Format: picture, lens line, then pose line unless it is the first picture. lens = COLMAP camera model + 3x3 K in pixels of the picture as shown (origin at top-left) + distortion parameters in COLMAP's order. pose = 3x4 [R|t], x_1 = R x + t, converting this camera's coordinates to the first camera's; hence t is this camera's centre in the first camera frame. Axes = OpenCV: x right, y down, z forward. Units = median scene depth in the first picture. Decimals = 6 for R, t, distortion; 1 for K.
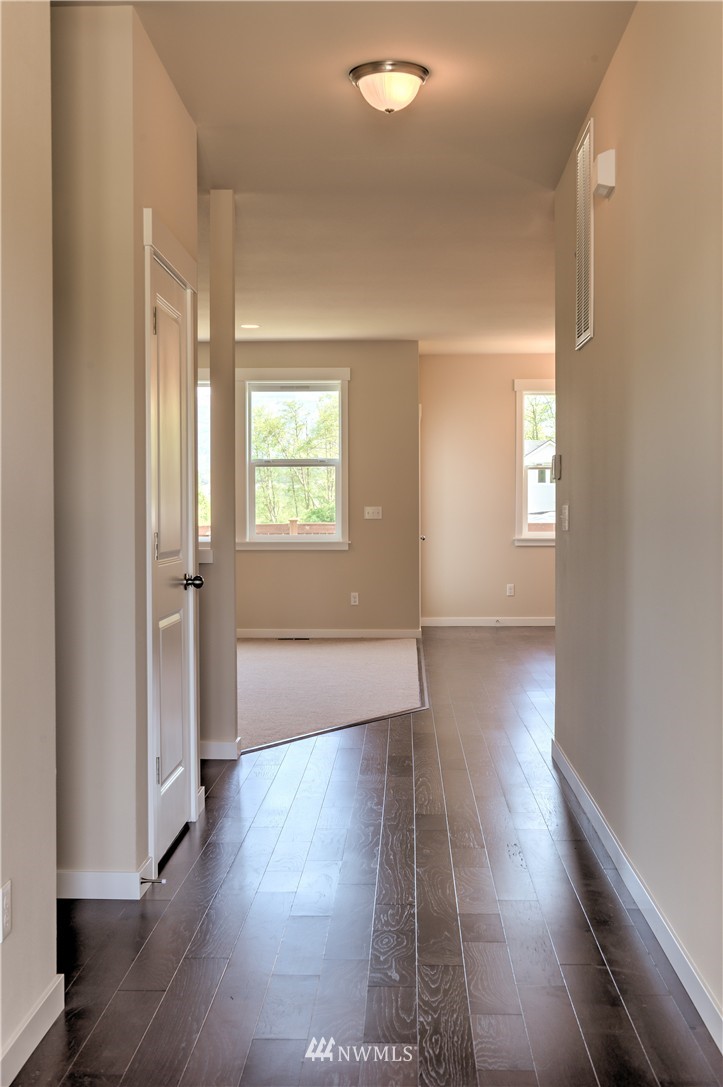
lens RADIAL K [[1342.2, 0, 361.5], [0, 1342.2, 543.5], [0, 0, 1]] dist [0.021537, 0.004153]
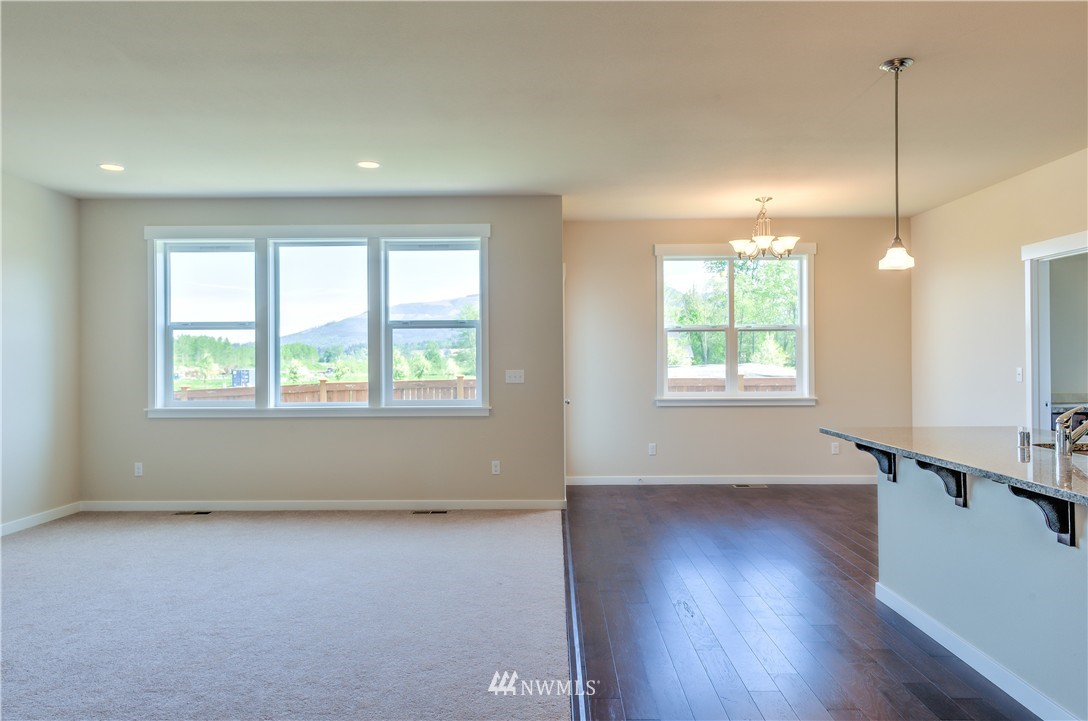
lens RADIAL K [[735.9, 0, 544.0], [0, 735.9, 360.5], [0, 0, 1]] dist [-0.003377, -0.000541]
pose [[0.999777, -0.003299, 0.020841, 0.018131], [0.003873, 0.999612, -0.027573, -0.019578], [-0.020742, 0.027647, 0.999403, 0.475949]]
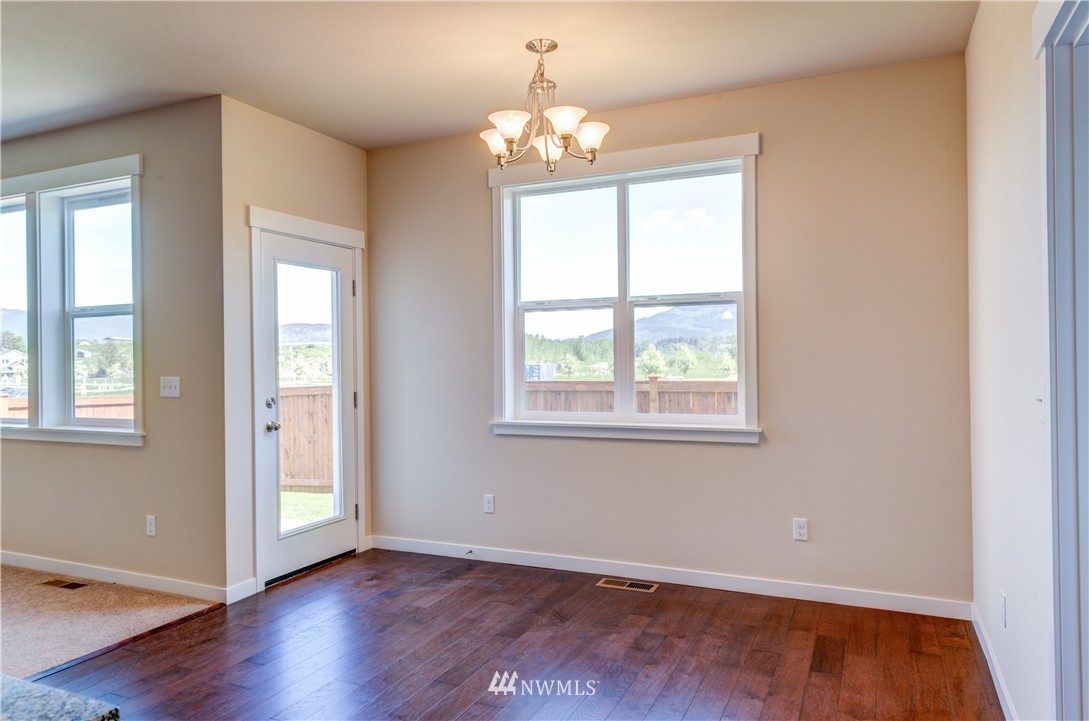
lens RADIAL K [[736.6, 0, 544.5], [0, 736.6, 360.5], [0, 0, 1]] dist [-0.003377, -0.000541]
pose [[0.923257, -0.008098, -0.384097, 0.291904], [0.000276, 0.999792, -0.020416, -0.027796], [0.384183, 0.018744, 0.923067, 0.749435]]
